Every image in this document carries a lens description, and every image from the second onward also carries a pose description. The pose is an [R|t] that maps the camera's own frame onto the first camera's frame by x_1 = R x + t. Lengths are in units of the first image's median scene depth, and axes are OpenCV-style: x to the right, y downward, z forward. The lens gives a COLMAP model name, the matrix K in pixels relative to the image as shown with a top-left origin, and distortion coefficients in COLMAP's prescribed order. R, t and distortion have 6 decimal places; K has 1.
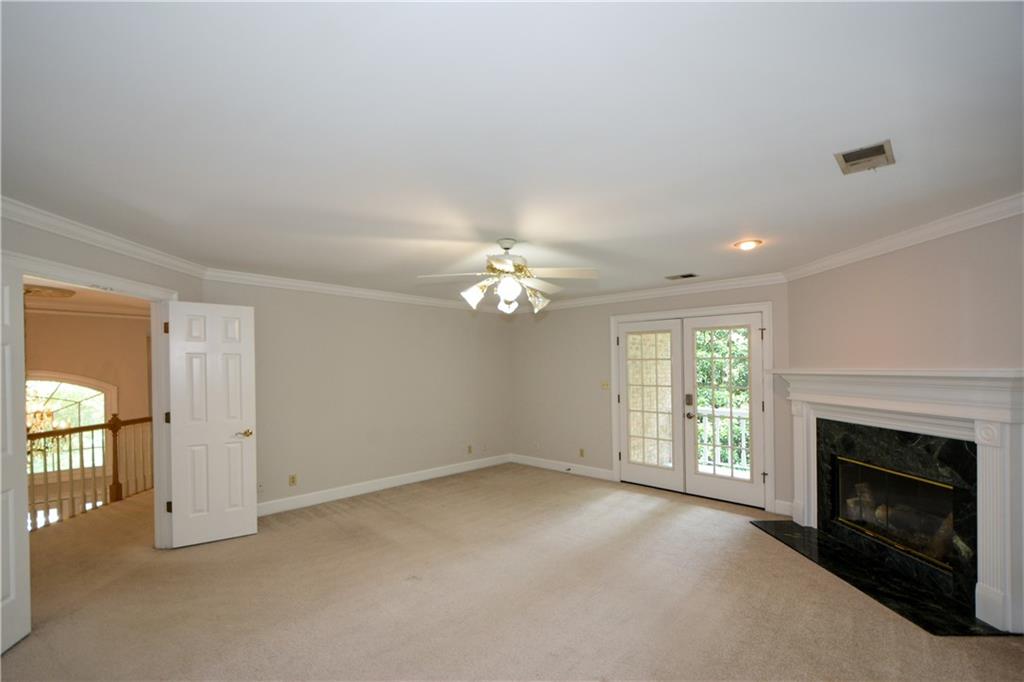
lens RADIAL K [[456.6, 0, 501.3], [0, 456.6, 366.6], [0, 0, 1]] dist [-0.000697, -0.000279]
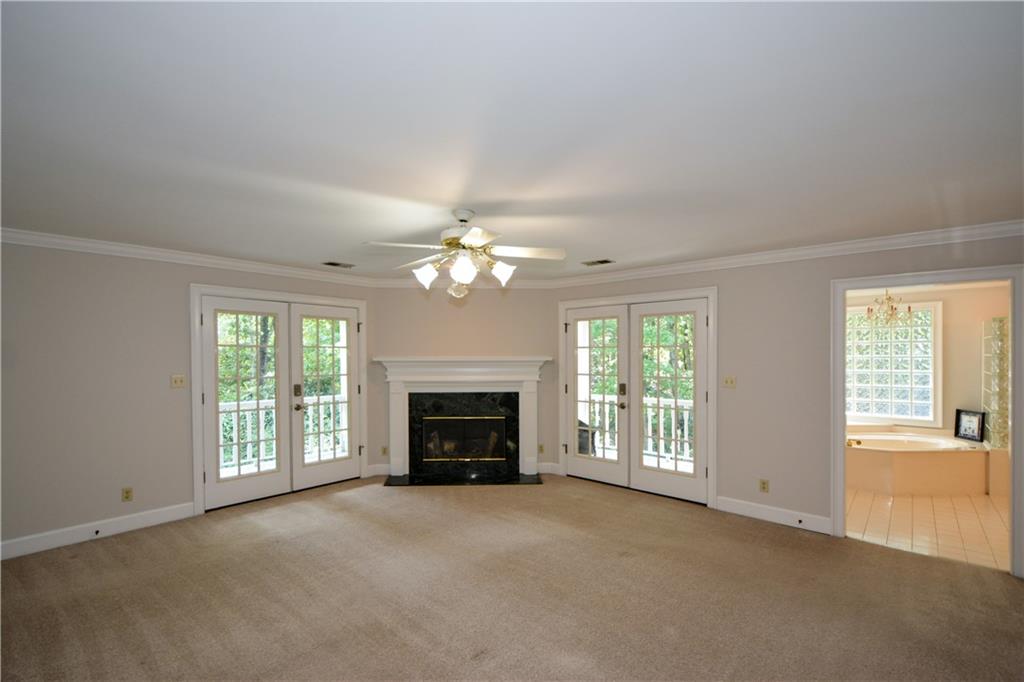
lens RADIAL K [[454.2, 0, 511.5], [0, 454.2, 355.0], [0, 0, 1]] dist [0.017107, -0.000075]
pose [[-0.045118, 0.006162, 0.998963, -0.648052], [-0.000539, 0.999981, -0.006192, 0.006283], [-0.998982, -0.000818, -0.045114, 0.710795]]
